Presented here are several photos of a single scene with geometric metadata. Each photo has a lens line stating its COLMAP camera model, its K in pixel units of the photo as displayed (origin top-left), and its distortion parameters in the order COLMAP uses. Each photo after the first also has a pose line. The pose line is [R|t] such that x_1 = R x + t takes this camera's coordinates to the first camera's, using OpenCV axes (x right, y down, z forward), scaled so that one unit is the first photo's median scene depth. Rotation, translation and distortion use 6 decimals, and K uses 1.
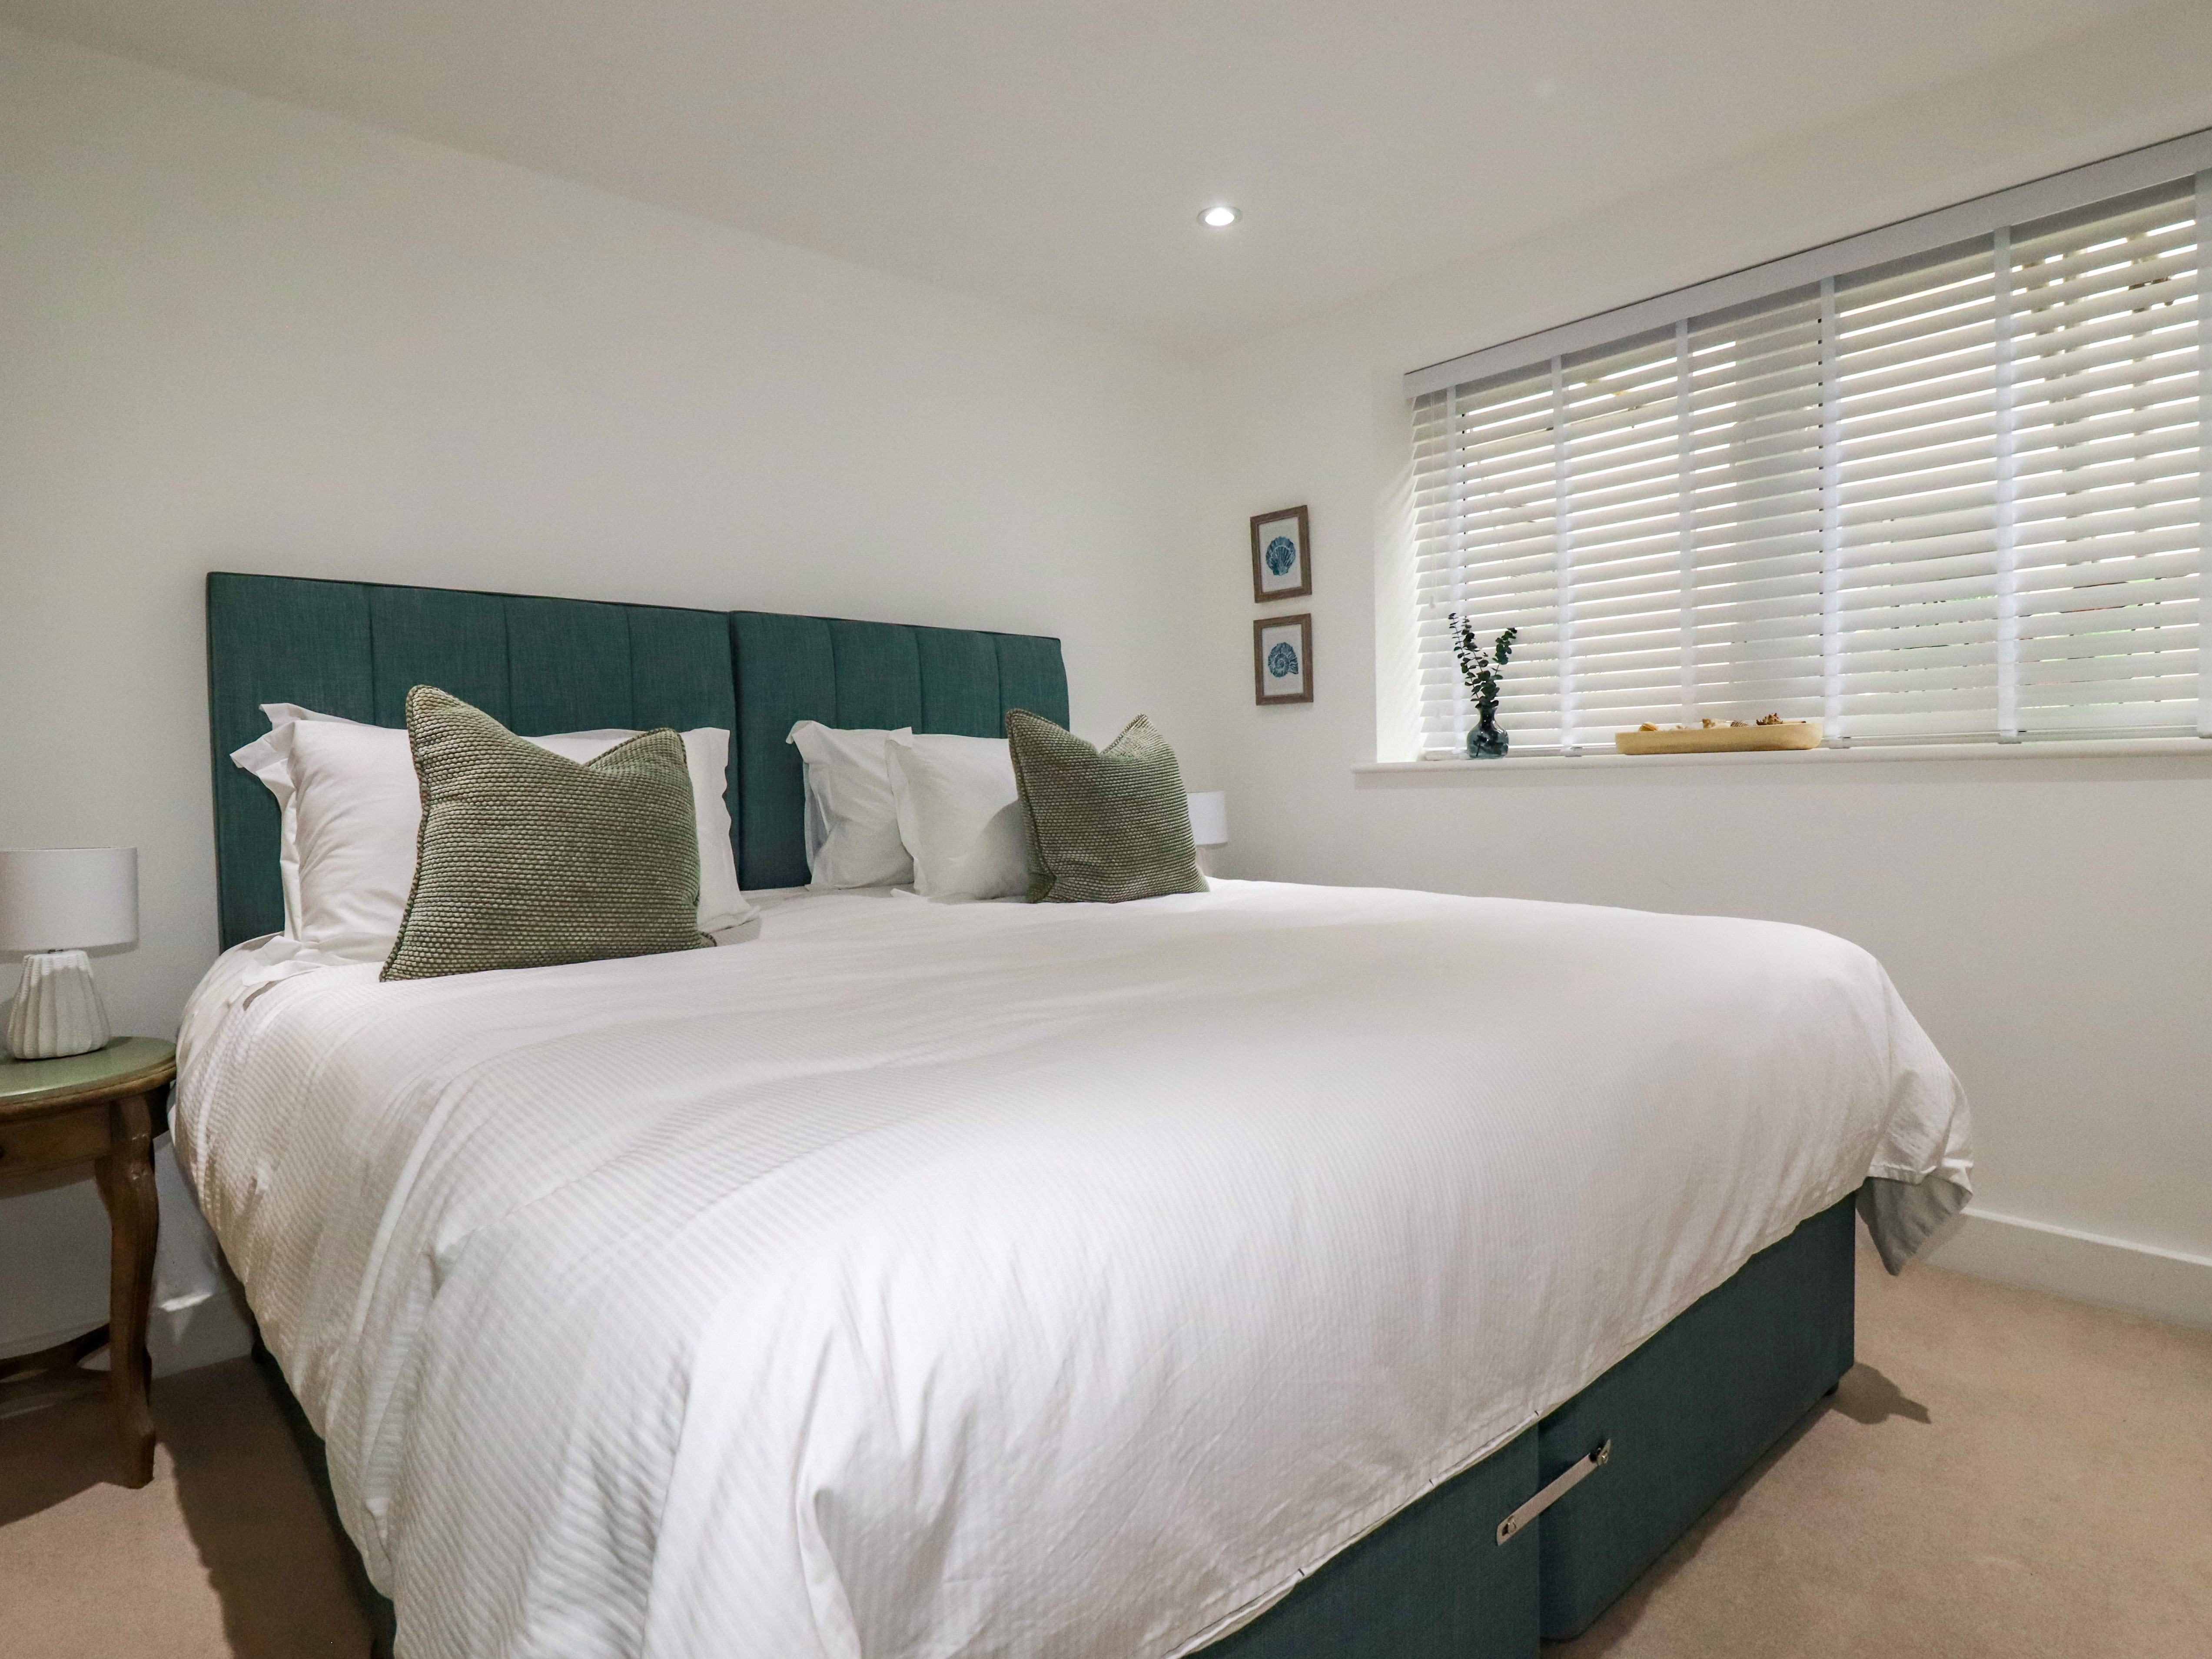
lens RADIAL K [[1157.1, 0, 1104.2], [0, 1157.1, 815.8], [0, 0, 1]] dist [0.000779, -0.013710]
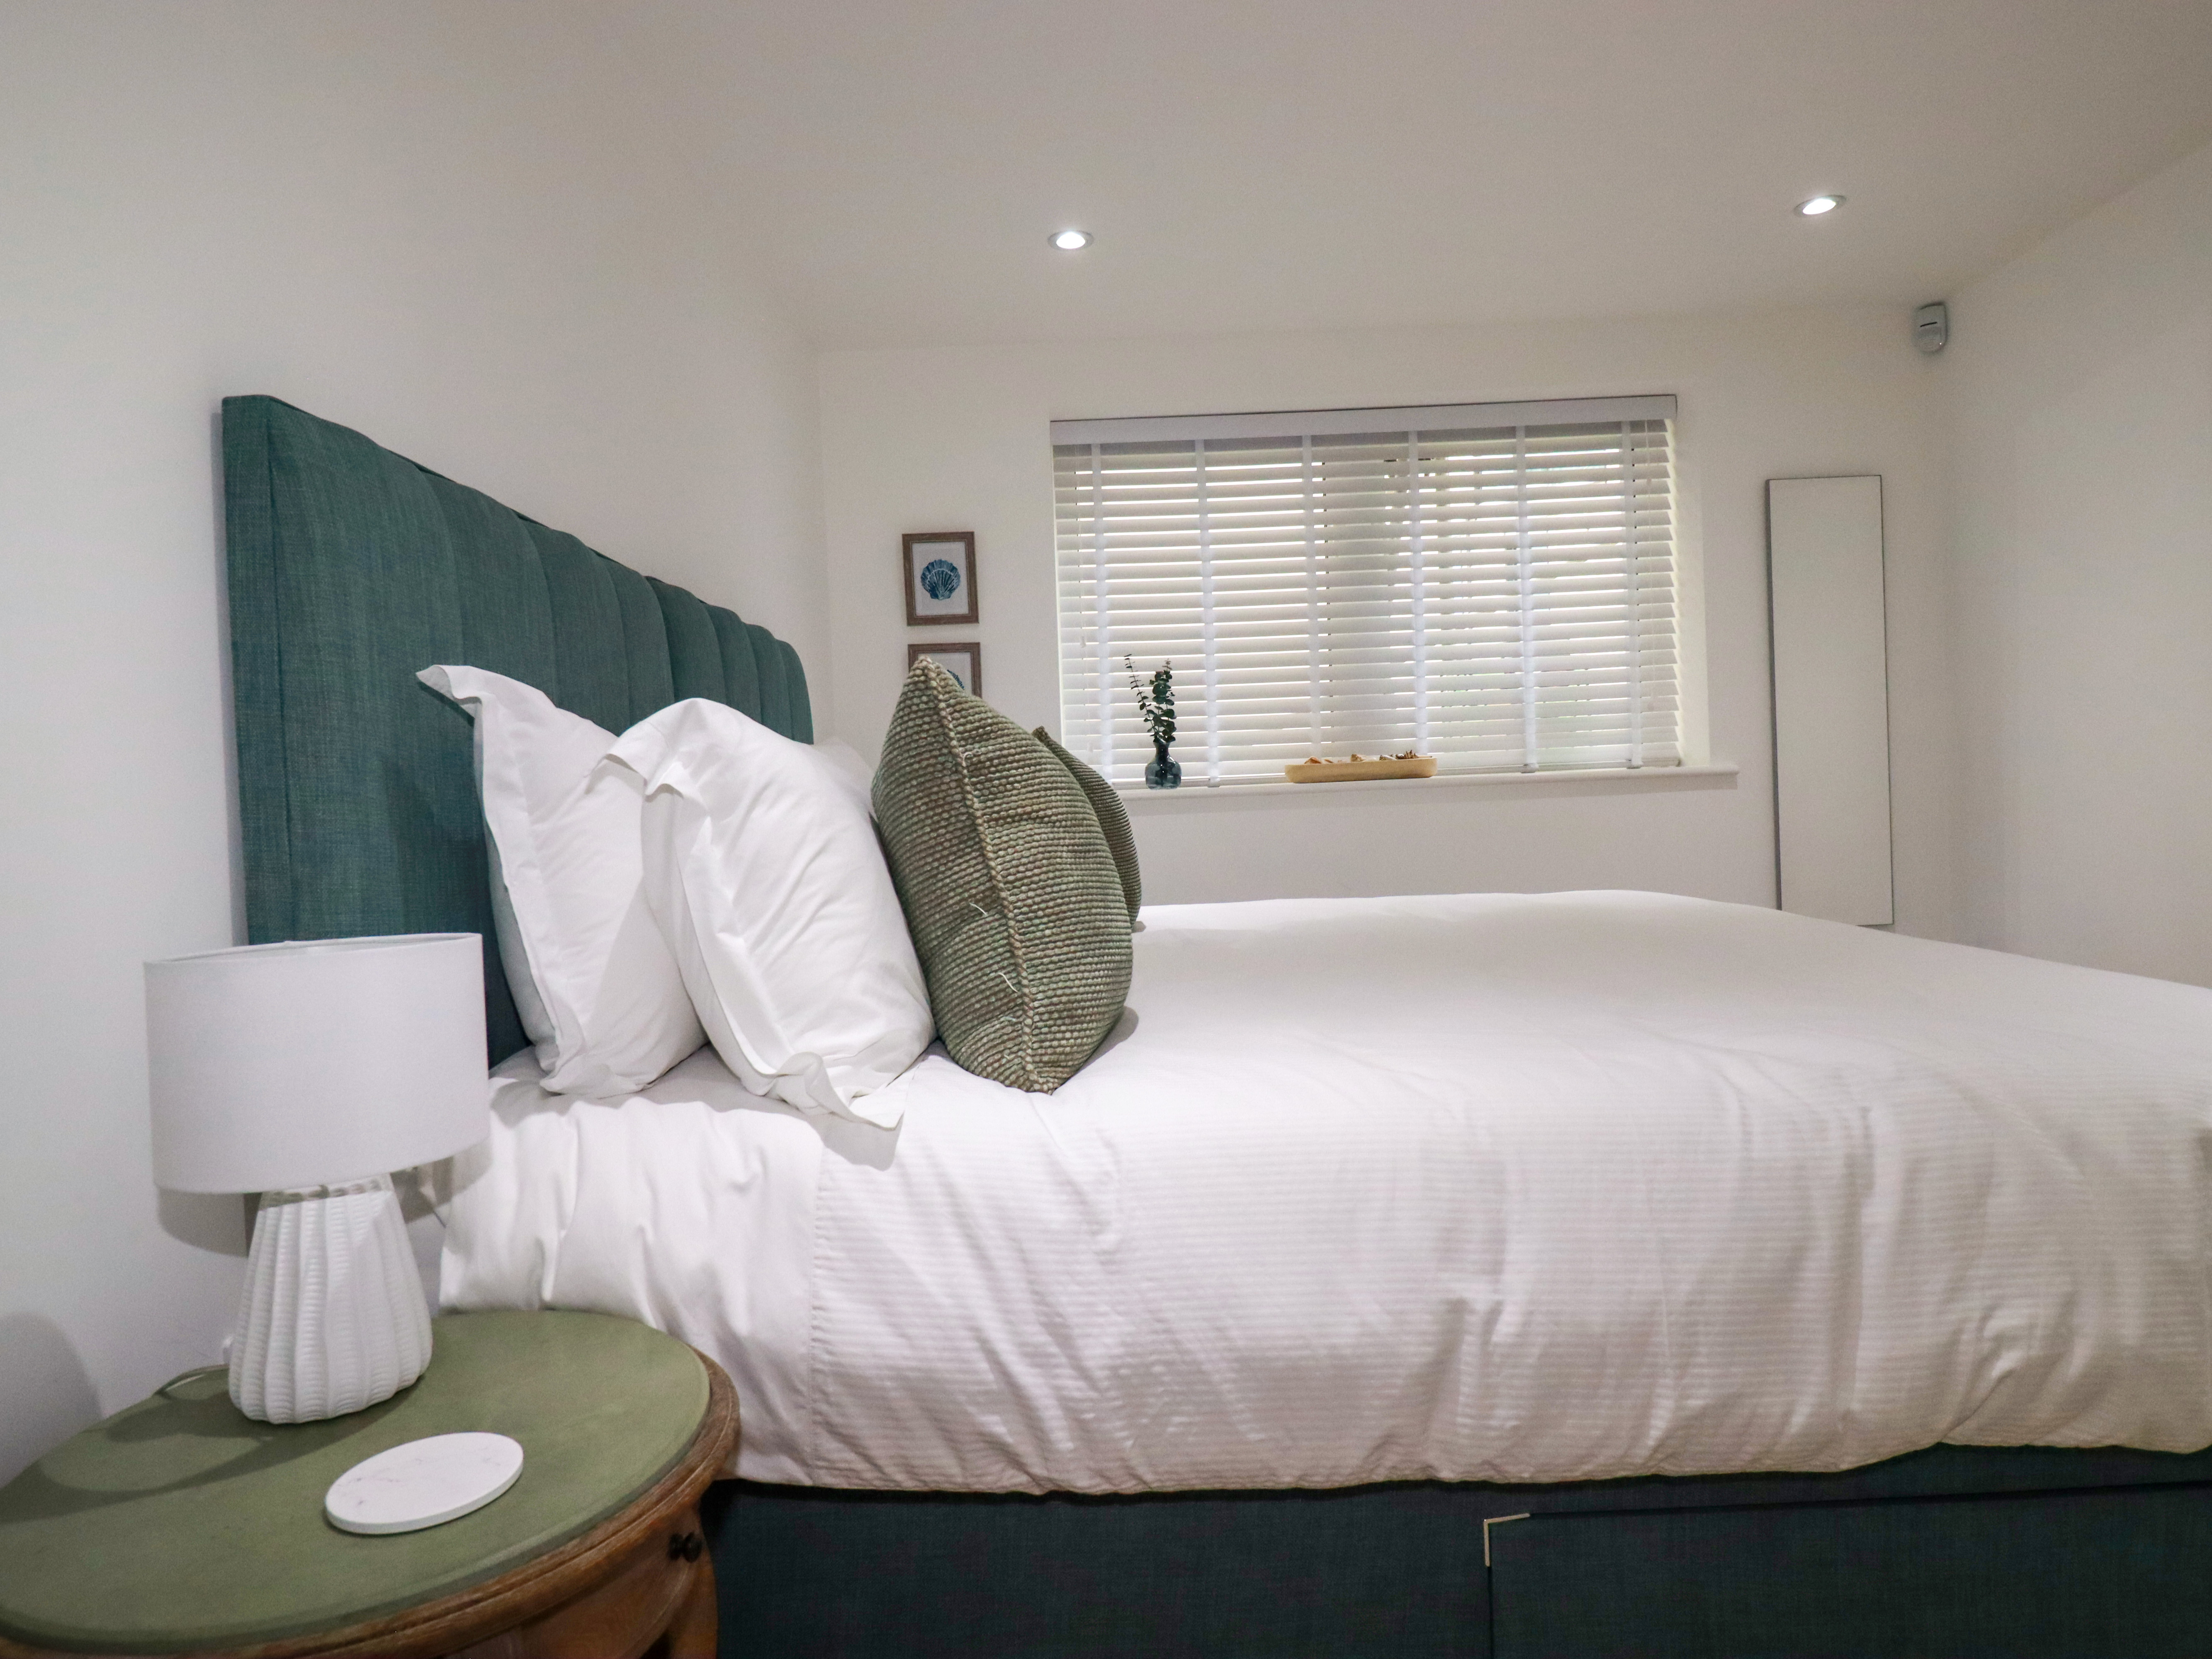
lens RADIAL K [[1229.5, 0, 1106.0], [0, 1229.5, 829.5], [0, 0, 1]] dist [0.001474, -0.001059]
pose [[0.679402, -0.026209, 0.733298, -0.566212], [0.051920, 0.998574, -0.012414, 0.001031], [-0.731927, 0.046507, 0.679794, 0.246591]]
